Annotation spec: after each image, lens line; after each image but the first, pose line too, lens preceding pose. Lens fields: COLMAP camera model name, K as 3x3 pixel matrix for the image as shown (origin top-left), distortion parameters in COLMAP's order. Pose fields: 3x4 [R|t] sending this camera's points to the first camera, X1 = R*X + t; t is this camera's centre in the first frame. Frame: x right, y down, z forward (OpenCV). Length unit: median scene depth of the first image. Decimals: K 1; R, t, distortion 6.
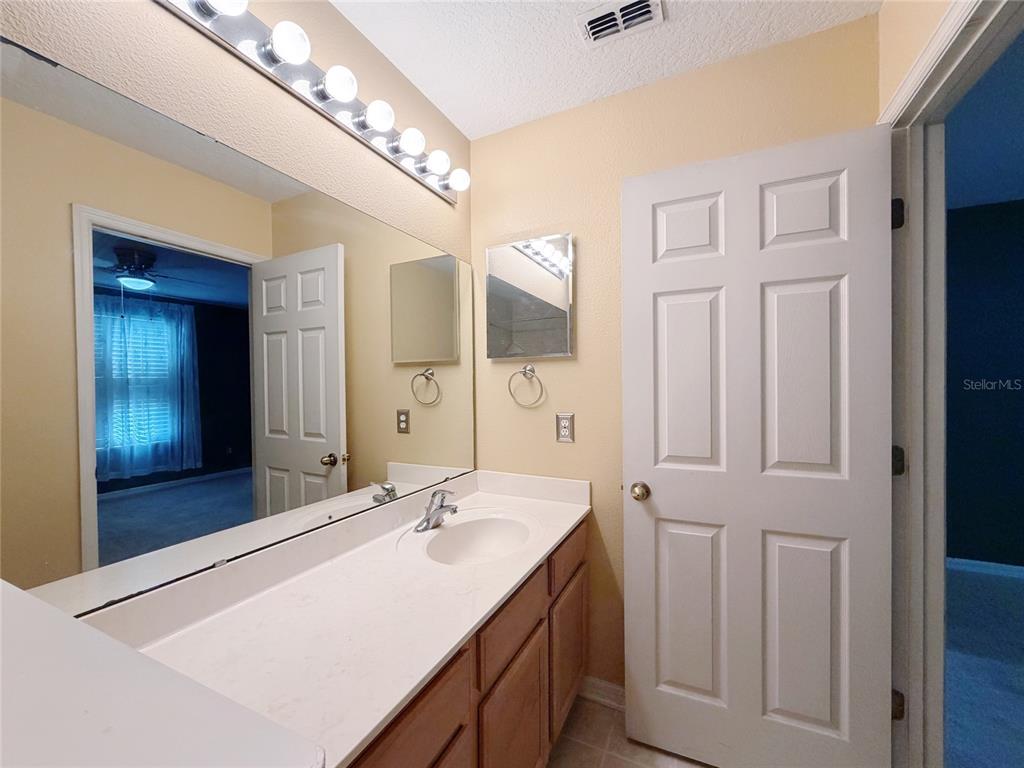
lens RADIAL K [[412.1, 0, 510.1], [0, 412.1, 388.0], [0, 0, 1]] dist [-0.000876, 0.000384]
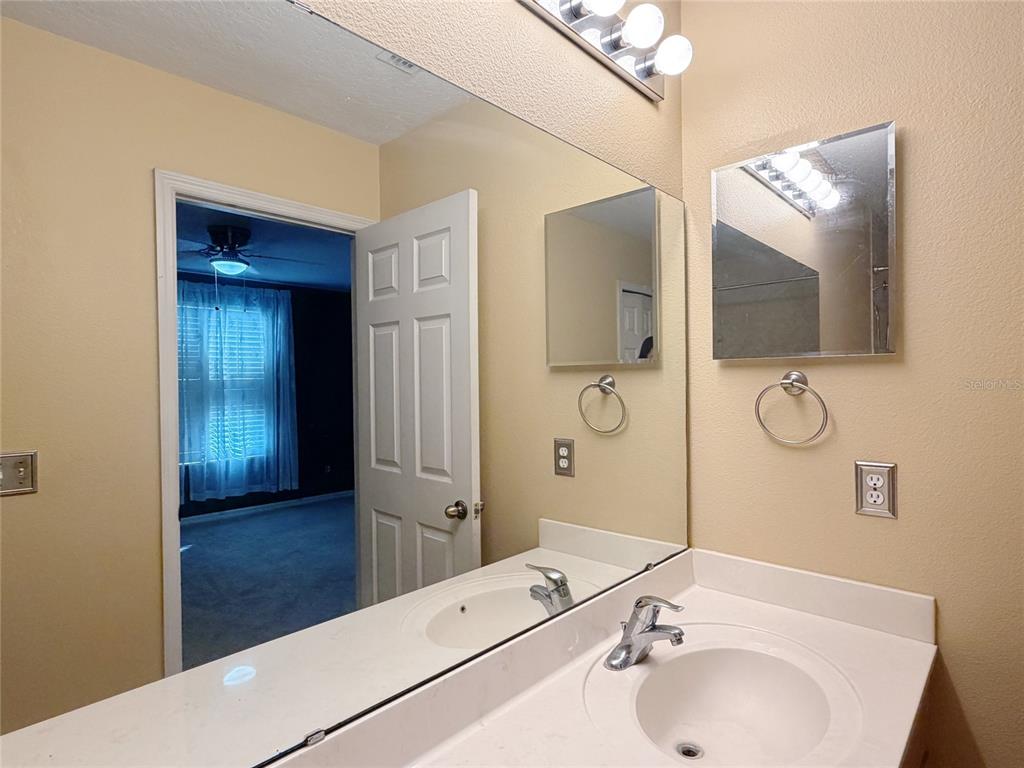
lens RADIAL K [[559.1, 0, 507.9], [0, 559.1, 382.0], [0, 0, 1]] dist [-0.001249, -0.002483]
pose [[0.959138, -0.000681, -0.282939, -0.101594], [-0.000553, 0.999991, -0.004283, -0.033542], [0.282939, 0.004265, 0.959128, 0.148091]]
